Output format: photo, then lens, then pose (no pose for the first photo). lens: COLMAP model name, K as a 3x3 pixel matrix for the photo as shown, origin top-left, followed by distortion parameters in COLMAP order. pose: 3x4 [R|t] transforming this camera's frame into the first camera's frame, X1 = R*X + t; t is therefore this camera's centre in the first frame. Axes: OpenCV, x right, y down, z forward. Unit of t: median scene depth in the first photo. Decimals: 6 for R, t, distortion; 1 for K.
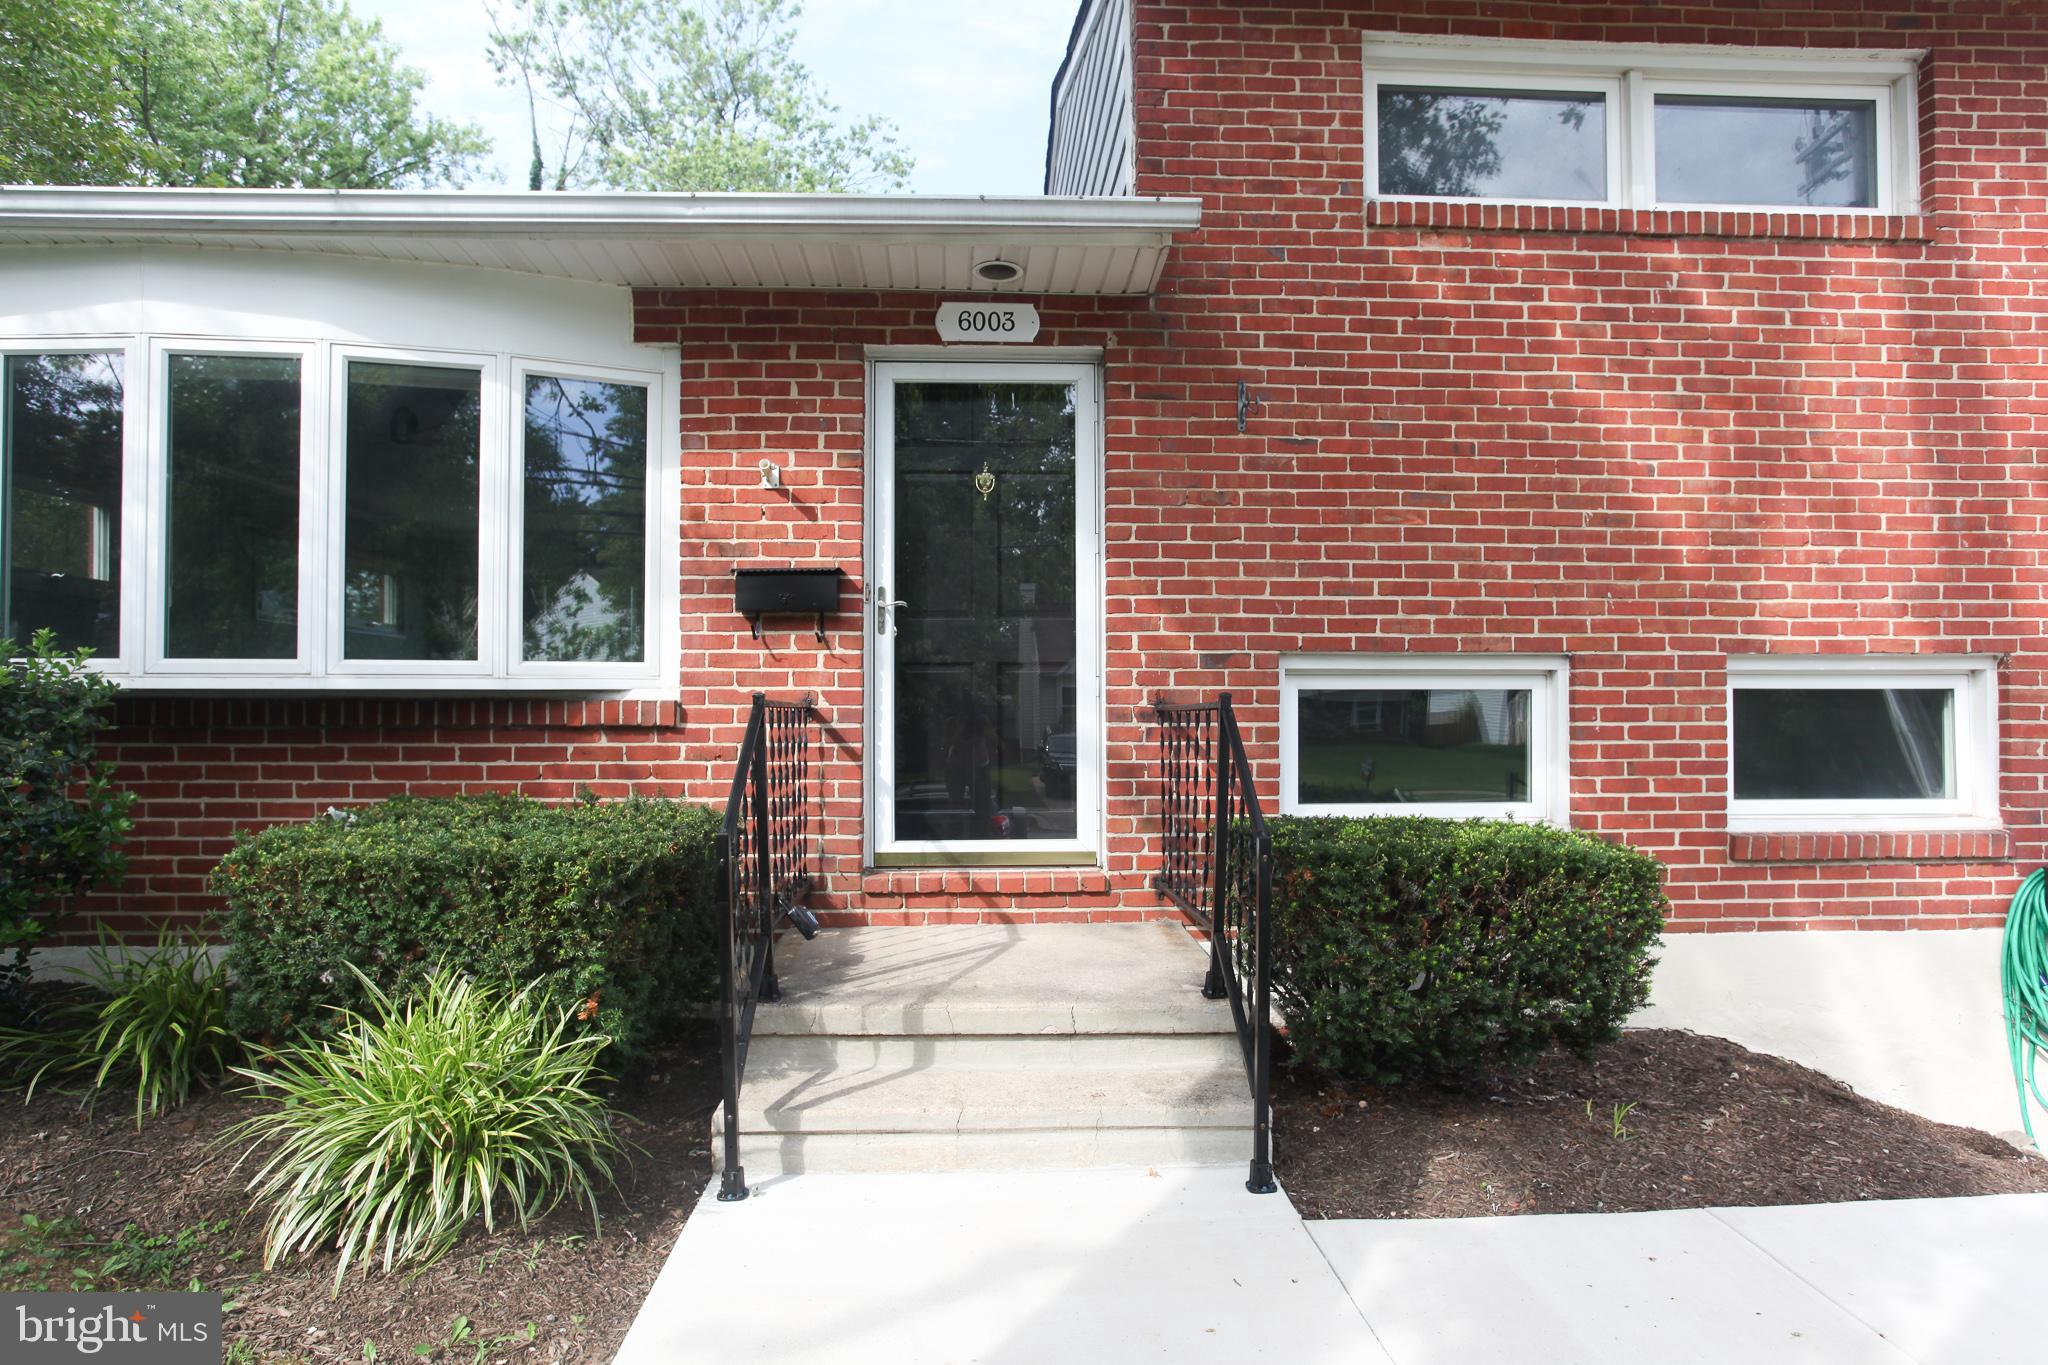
lens RADIAL K [[1200.9, 0, 1025.6], [0, 1200.9, 688.1], [0, 0, 1]] dist [-0.045044, 0.034676]
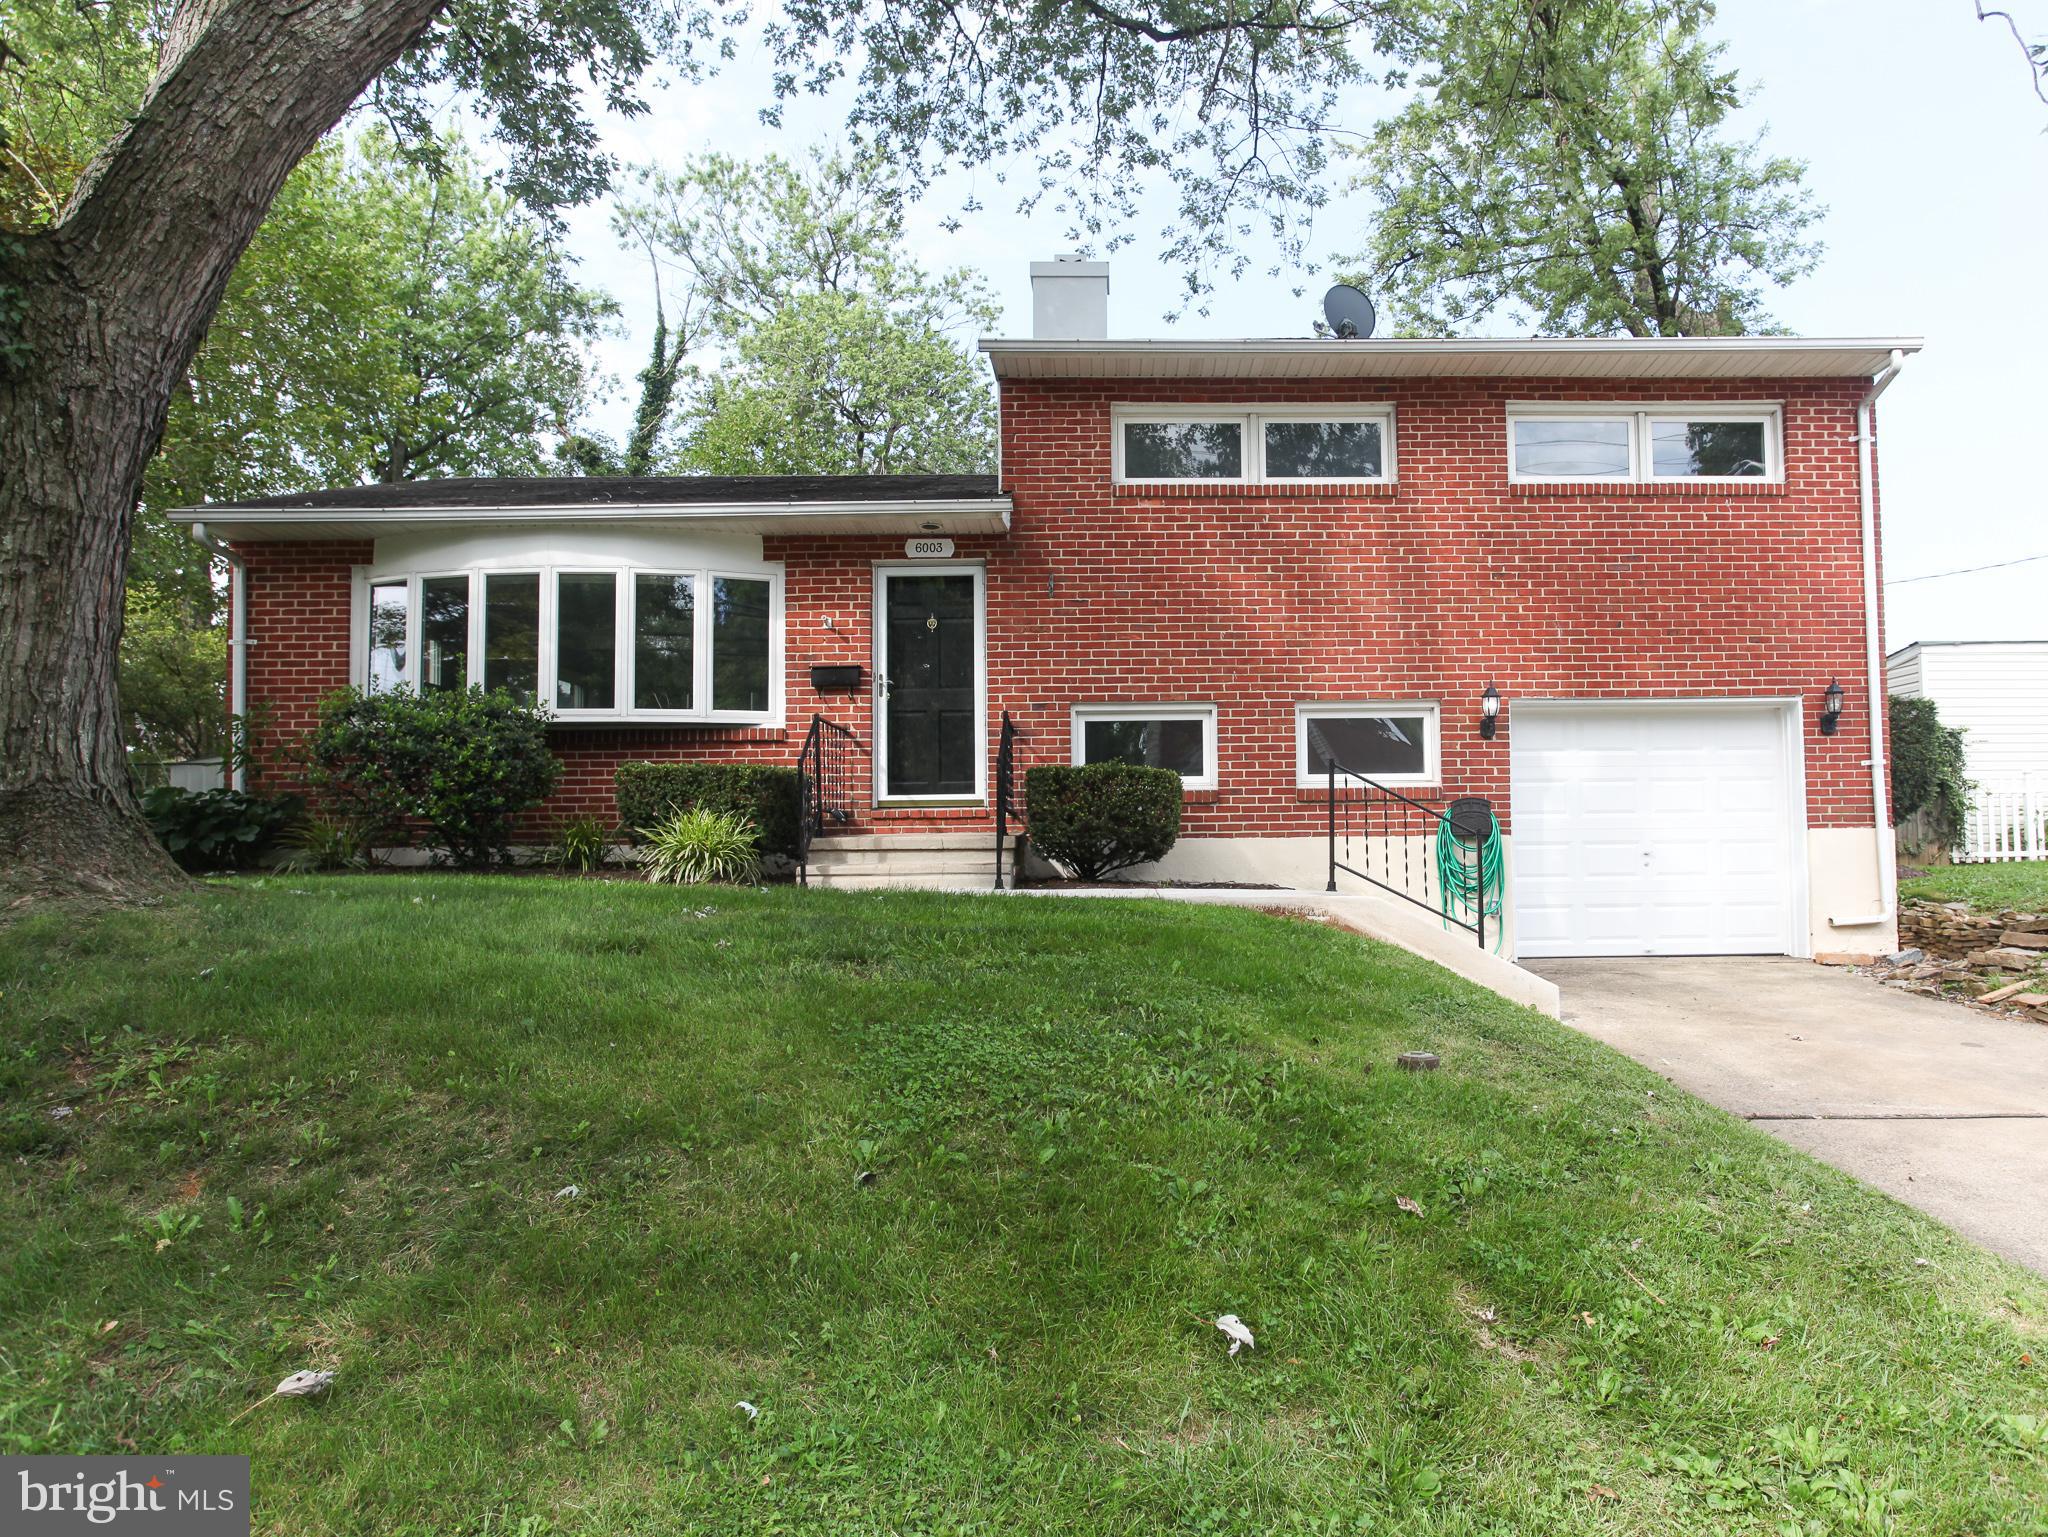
lens RADIAL K [[1397.8, 0, 1146.2], [0, 1397.8, 773.1], [0, 0, 1]] dist [-0.031132, 0.005365]
pose [[0.999446, -0.013256, -0.030517, 0.411625], [0.011970, 0.999048, -0.041957, 0.194477], [0.031044, 0.041569, 0.998653, -1.400356]]
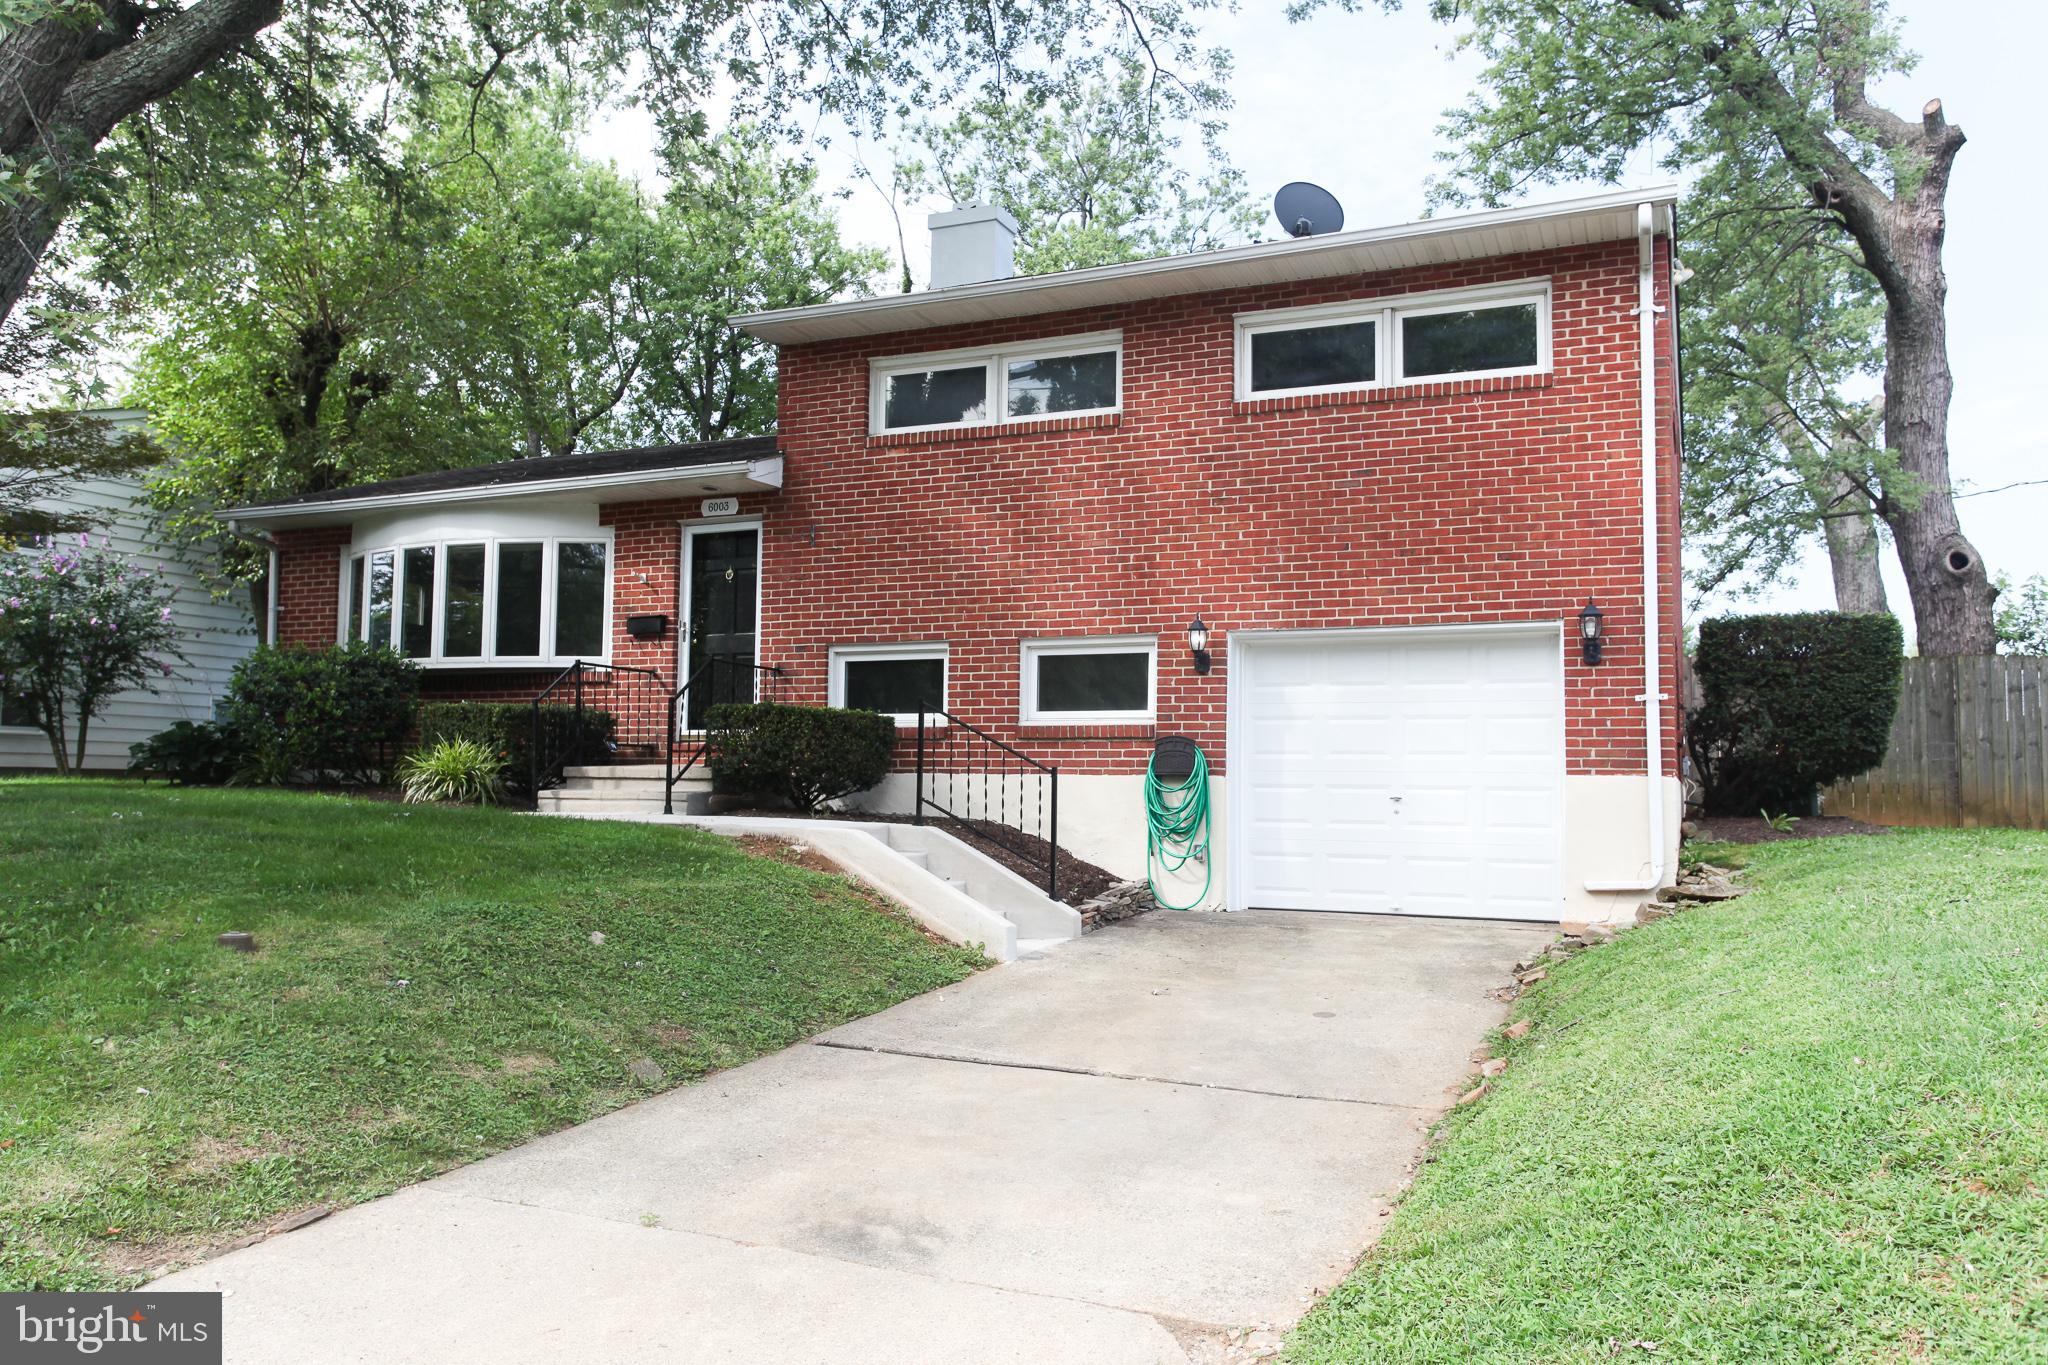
lens RADIAL K [[1508.0, 0, 1024.0], [0, 1508.0, 682.5], [0, 0, 1]] dist [-0.001610, -0.003347]
pose [[0.893820, -0.021655, -0.447903, 1.773842], [-0.003482, 0.998468, -0.055223, 0.192466], [0.448412, 0.050919, 0.892375, -1.314309]]
